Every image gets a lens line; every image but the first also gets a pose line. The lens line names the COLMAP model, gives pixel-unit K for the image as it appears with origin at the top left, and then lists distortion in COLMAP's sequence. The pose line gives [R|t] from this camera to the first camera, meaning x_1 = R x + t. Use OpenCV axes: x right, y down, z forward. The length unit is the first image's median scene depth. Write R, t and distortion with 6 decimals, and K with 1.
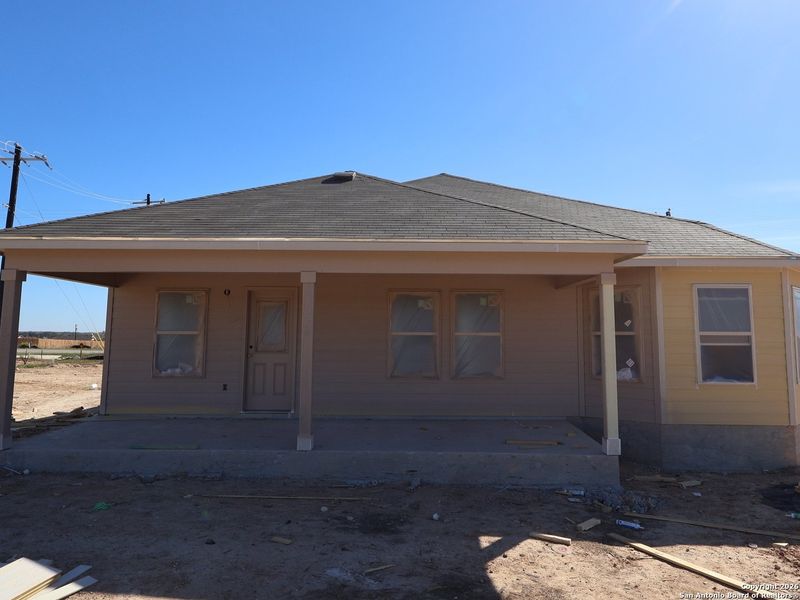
lens RADIAL K [[575.8, 0, 420.3], [0, 575.8, 257.6], [0, 0, 1]] dist [0.004114, 0.000638]
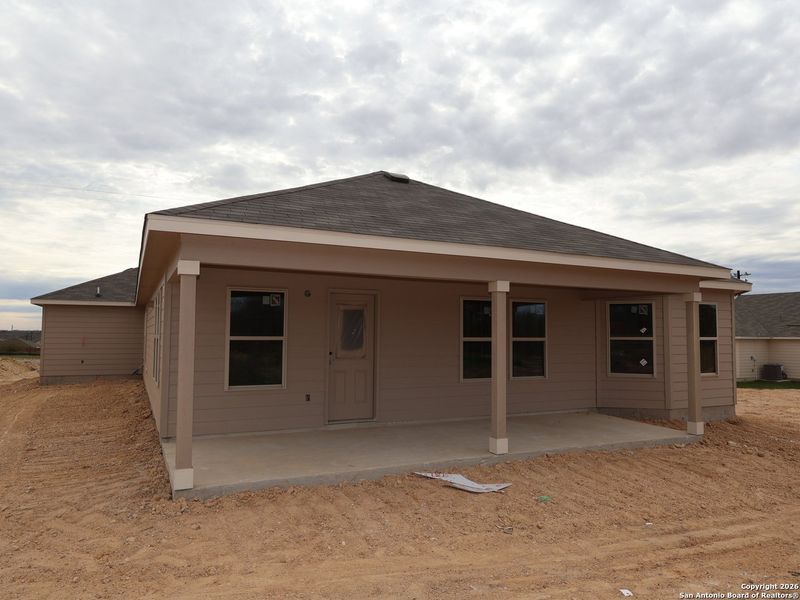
lens RADIAL K [[569.8, 0, 400.0], [0, 569.8, 300.0], [0, 0, 1]] dist [0.000261, 0.002597]
pose [[0.891431, 0.028358, 0.452268, -0.627624], [-0.063258, 0.996055, 0.062228, 0.005730], [-0.448719, -0.084082, 0.889709, 0.145817]]
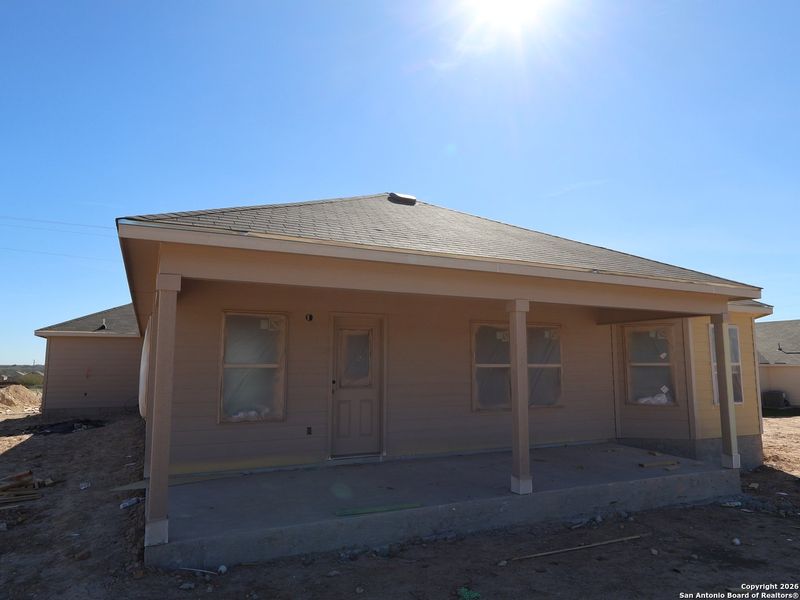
lens RADIAL K [[539.2, 0, 400.0], [0, 539.2, 300.0], [0, 0, 1]] dist [0.003503, 0.002031]
pose [[0.893525, 0.048276, 0.446411, -0.585990], [-0.054733, 0.998500, 0.001573, 0.027057], [-0.445666, -0.025839, 0.894827, 0.246436]]
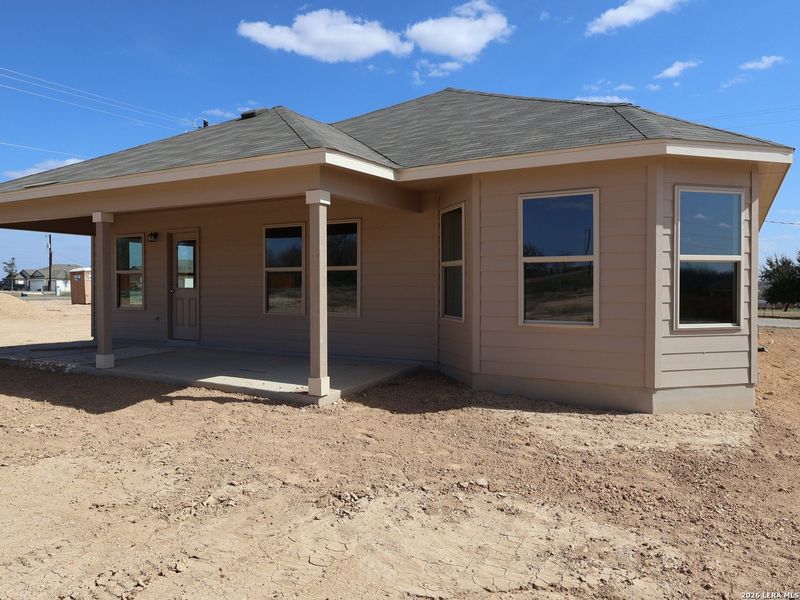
lens RADIAL K [[611.7, 0, 377.3], [0, 611.7, 298.4], [0, 0, 1]] dist [0.010195, 0.005294]
pose [[0.854944, 0.006152, -0.518684, 0.678650], [0.074122, 0.988220, 0.133895, 0.055102], [0.513397, -0.152919, 0.844417, 0.198638]]
